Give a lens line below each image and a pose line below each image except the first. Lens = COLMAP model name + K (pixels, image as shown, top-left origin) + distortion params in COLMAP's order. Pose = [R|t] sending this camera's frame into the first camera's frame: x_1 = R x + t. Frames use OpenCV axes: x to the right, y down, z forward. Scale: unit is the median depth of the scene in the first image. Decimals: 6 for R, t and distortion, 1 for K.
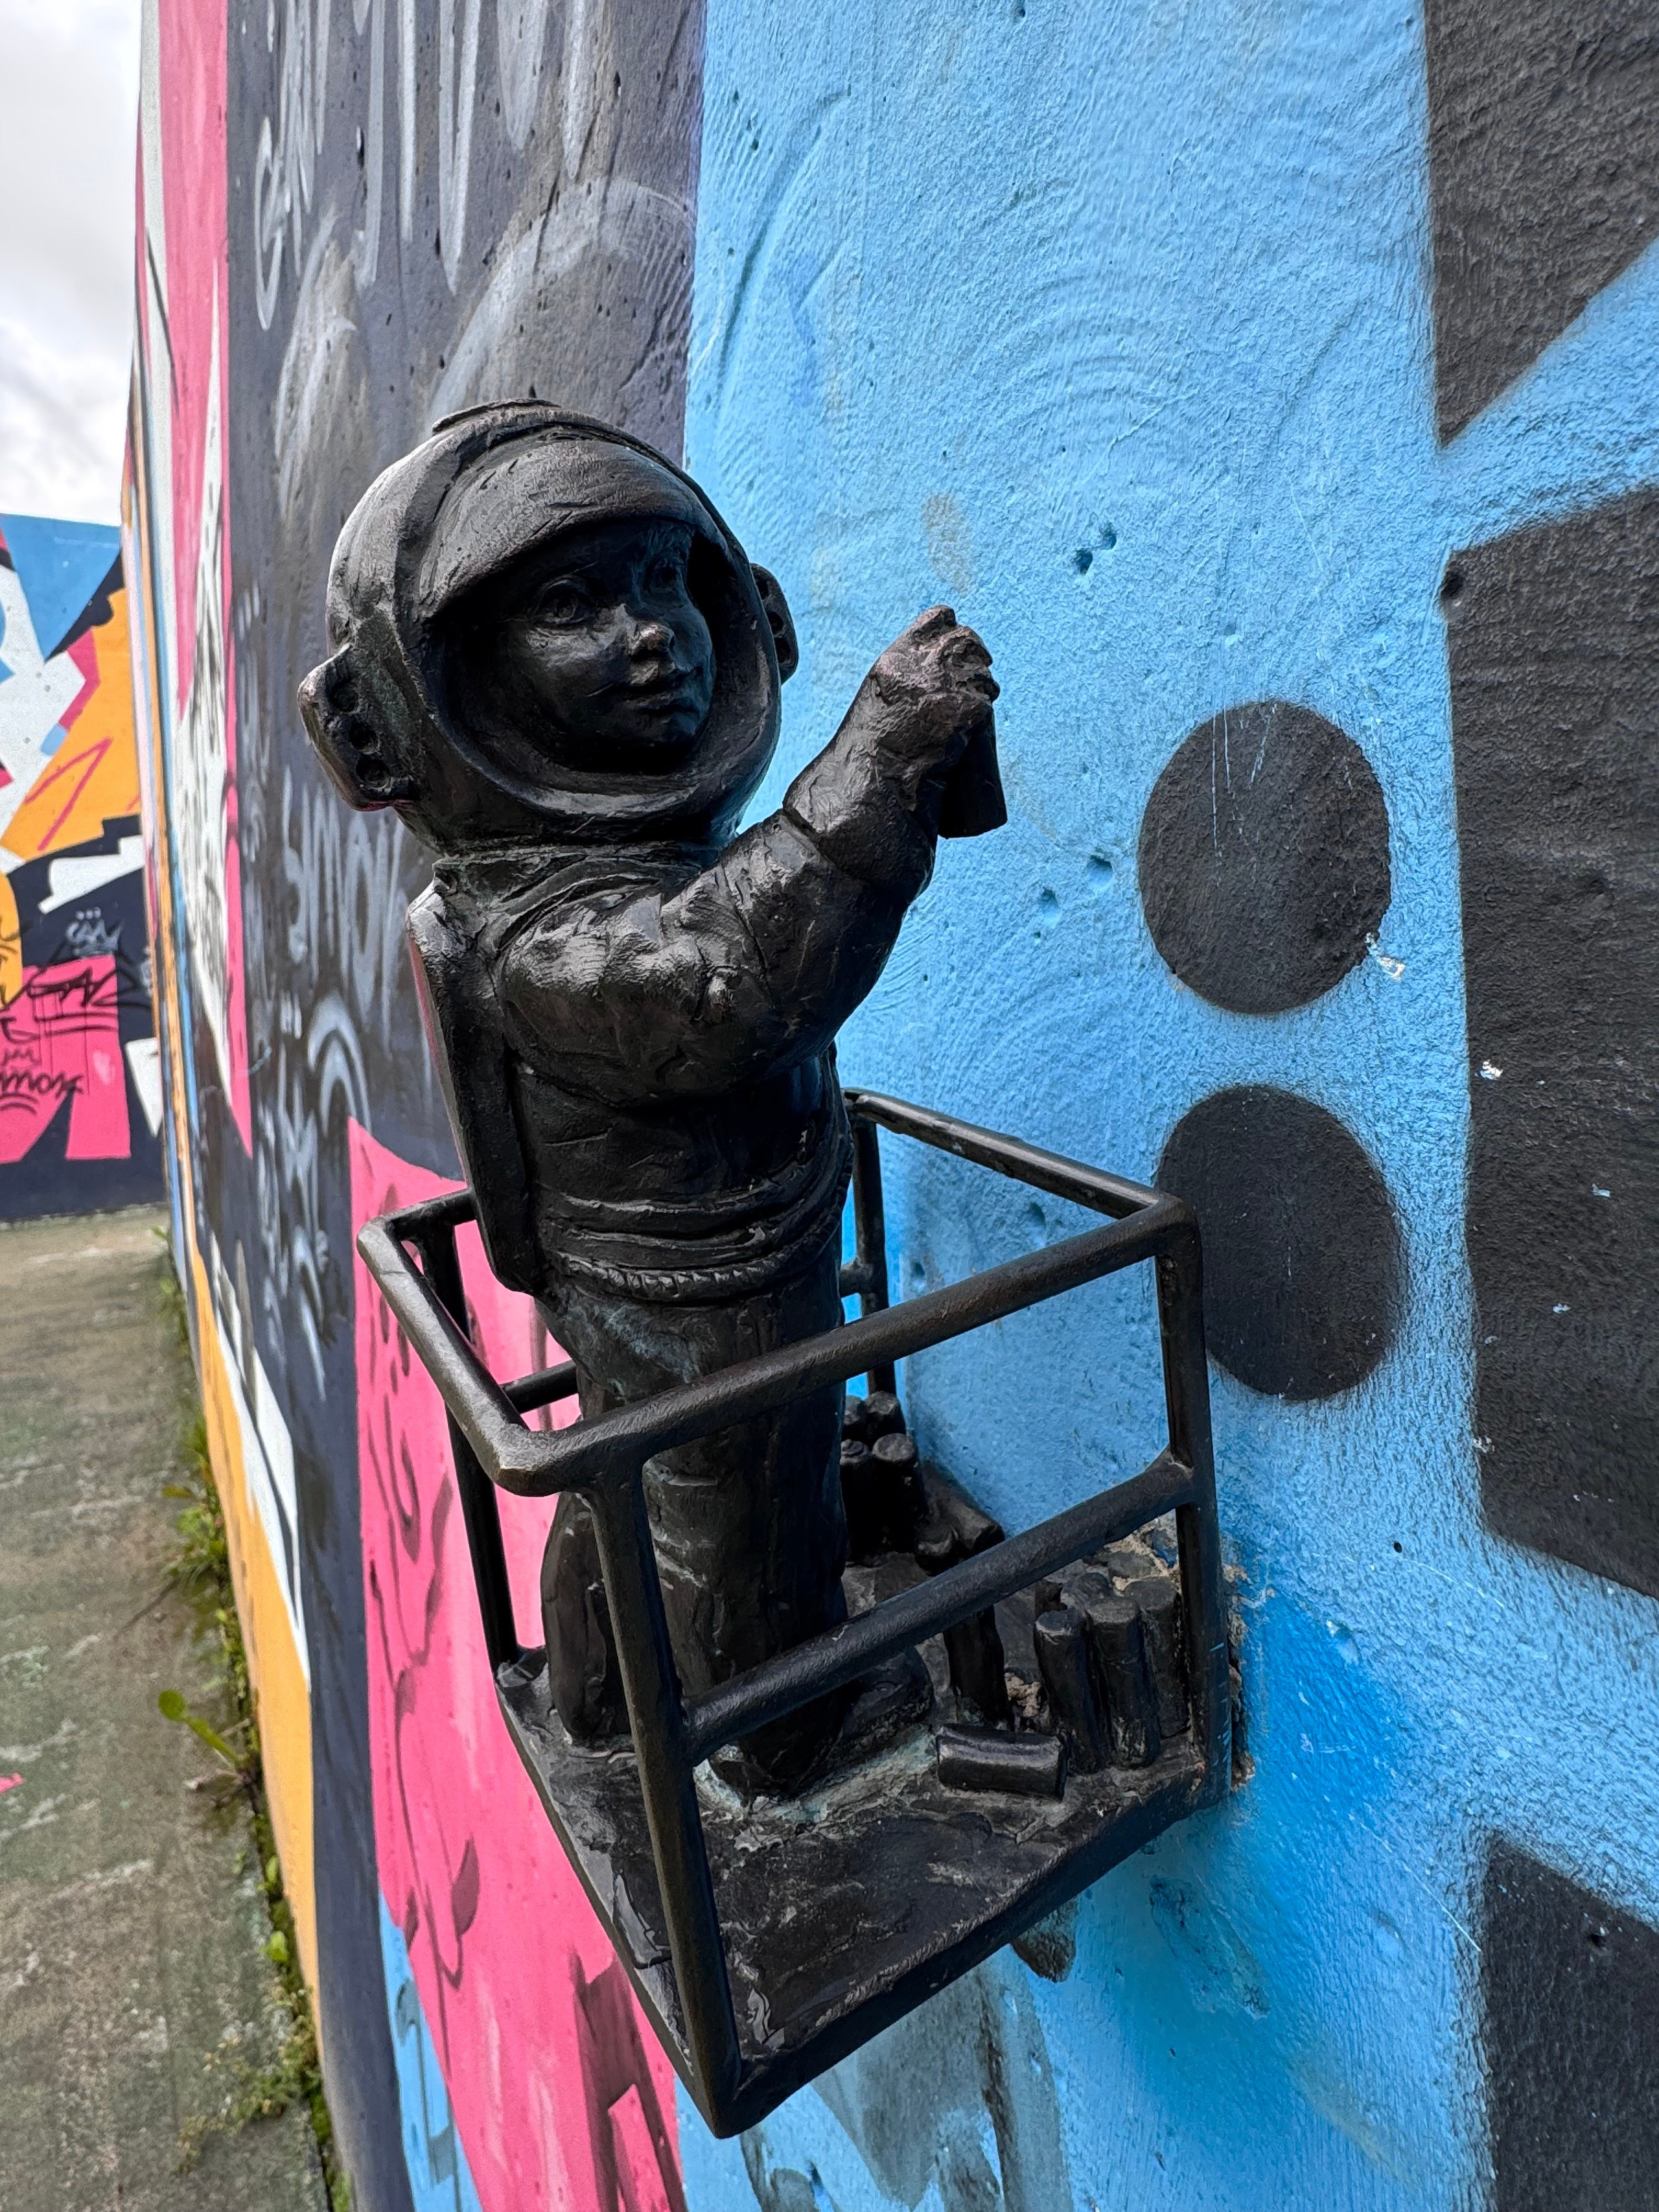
lens RADIAL K [[1294.2, 0, 820.3], [0, 1294.2, 984.0], [0, 0, 1]] dist [-0.001404, -0.001524]
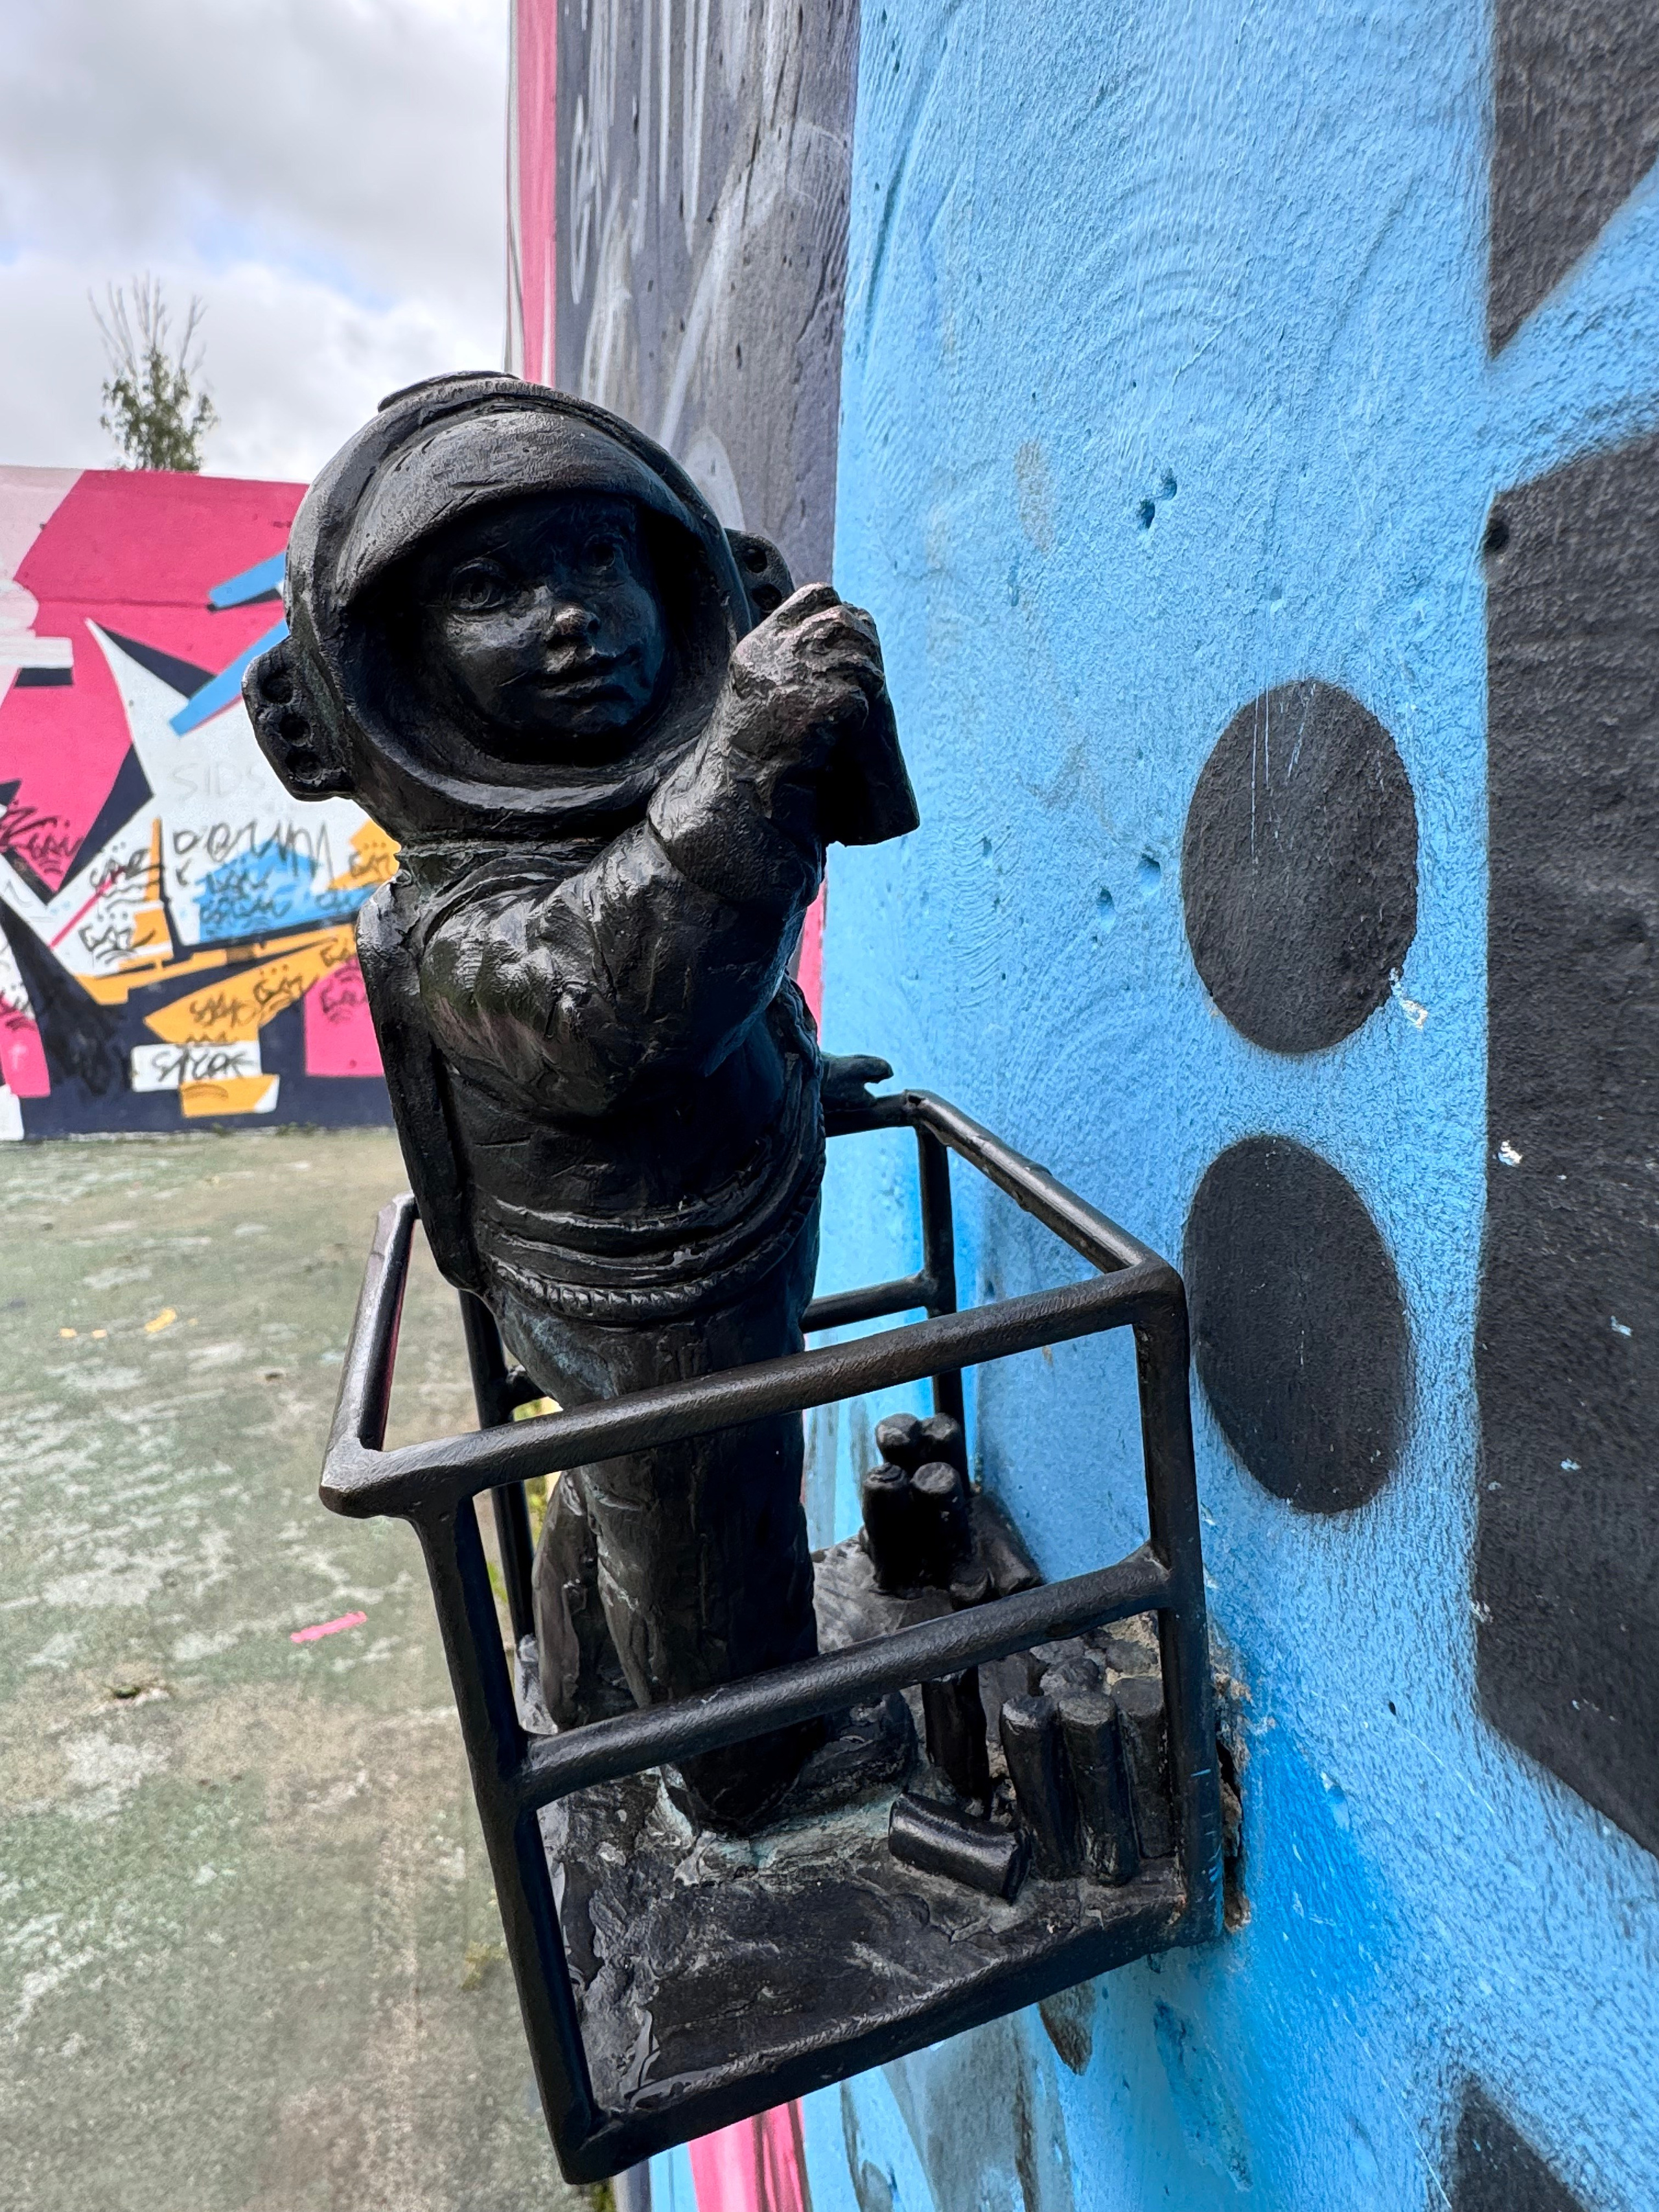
lens RADIAL K [[1294.2, 0, 820.3], [0, 1294.2, 984.0], [0, 0, 1]] dist [-0.001404, -0.001524]
pose [[0.969188, 0.048422, -0.241515, 0.247684], [-0.039904, 0.998401, 0.040038, -0.043616], [0.243068, -0.029167, 0.969571, 0.110236]]
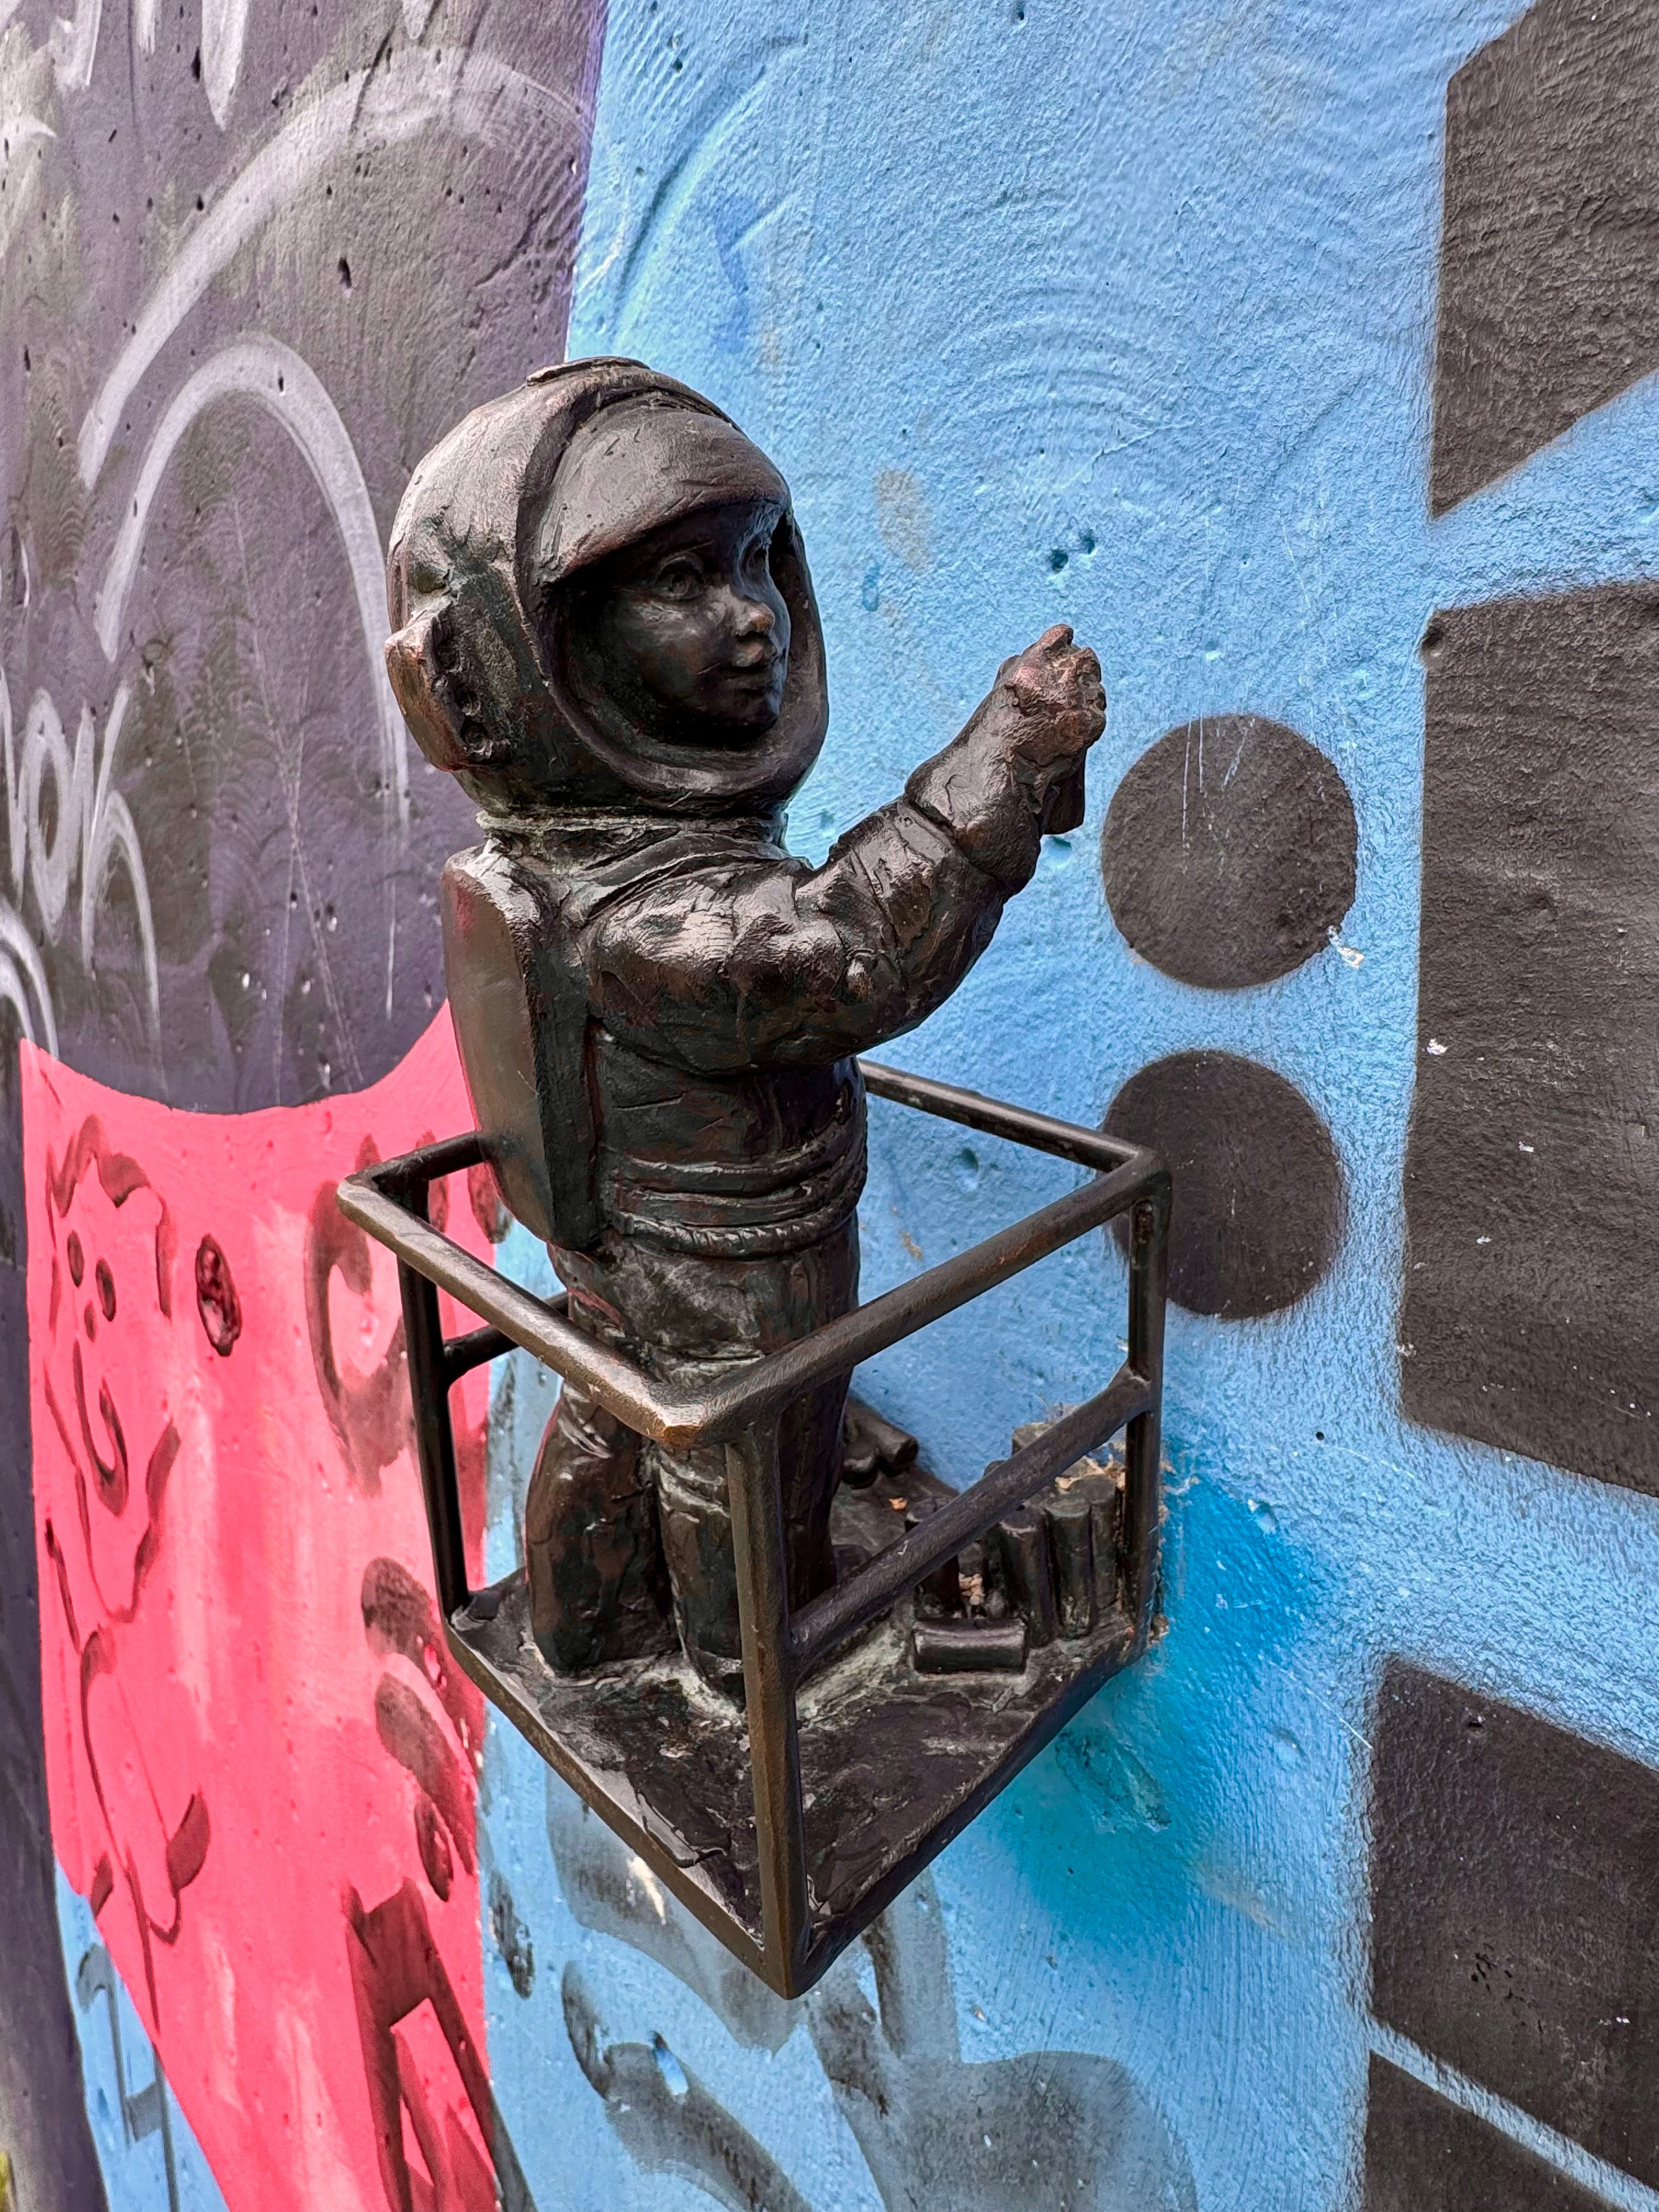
lens RADIAL K [[1299.1, 0, 827.5], [0, 1299.1, 987.0], [0, 0, 1]] dist [-0.004783, 0.000650]
pose [[0.966829, 0.017658, 0.254812, -0.288692], [-0.034339, 0.997537, 0.061165, -0.037081], [-0.253105, -0.067886, 0.965054, -0.020988]]
